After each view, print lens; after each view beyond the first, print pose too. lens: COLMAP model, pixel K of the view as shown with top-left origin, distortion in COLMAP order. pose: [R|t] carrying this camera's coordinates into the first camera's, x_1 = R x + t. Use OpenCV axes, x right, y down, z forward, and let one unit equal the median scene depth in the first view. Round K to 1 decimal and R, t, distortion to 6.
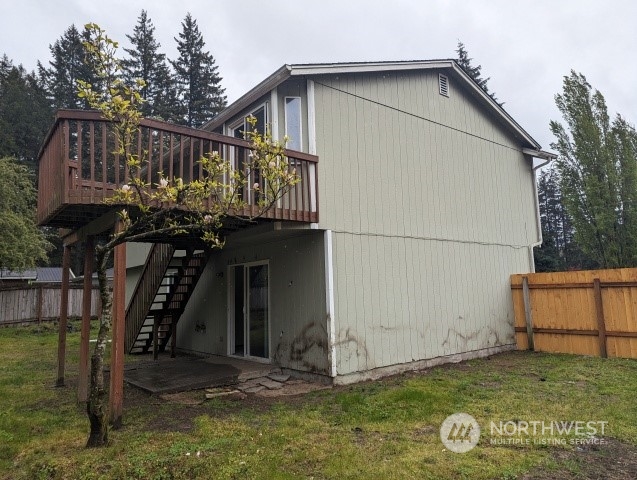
lens RADIAL K [[445.1, 0, 318.2], [0, 445.1, 238.8], [0, 0, 1]] dist [0.051650, -0.018876]
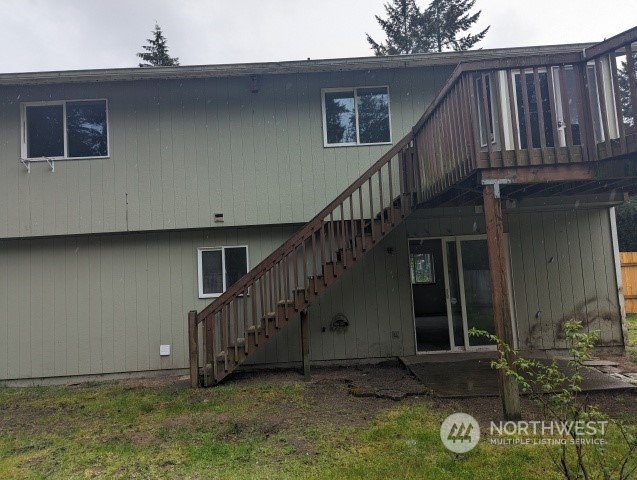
lens RADIAL K [[445.1, 0, 318.4], [0, 445.1, 239.1], [0, 0, 1]] dist [0.051650, -0.018876]
pose [[0.618236, 0.064075, 0.783376, -0.610853], [-0.063359, 0.997491, -0.031586, 0.064415], [-0.783435, -0.030106, 0.620744, 0.432169]]
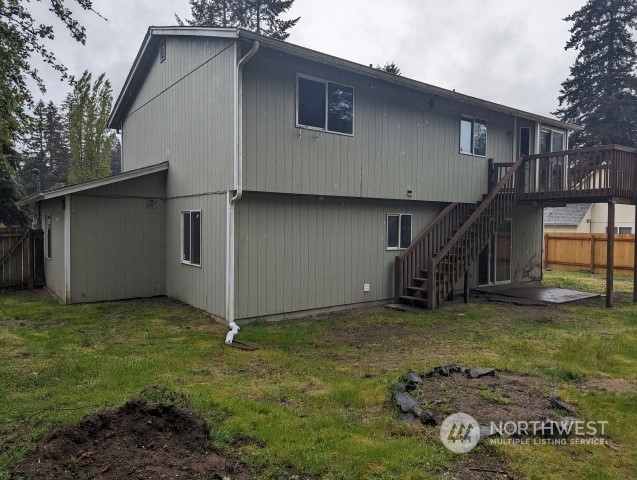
lens RADIAL K [[445.1, 0, 320.9], [0, 445.1, 239.6], [0, 0, 1]] dist [0.051650, -0.018876]
pose [[0.023674, 0.003650, 0.999713, -1.001186], [-0.128866, 0.991662, -0.000569, 0.123180], [-0.991379, -0.128815, 0.023947, 0.957338]]
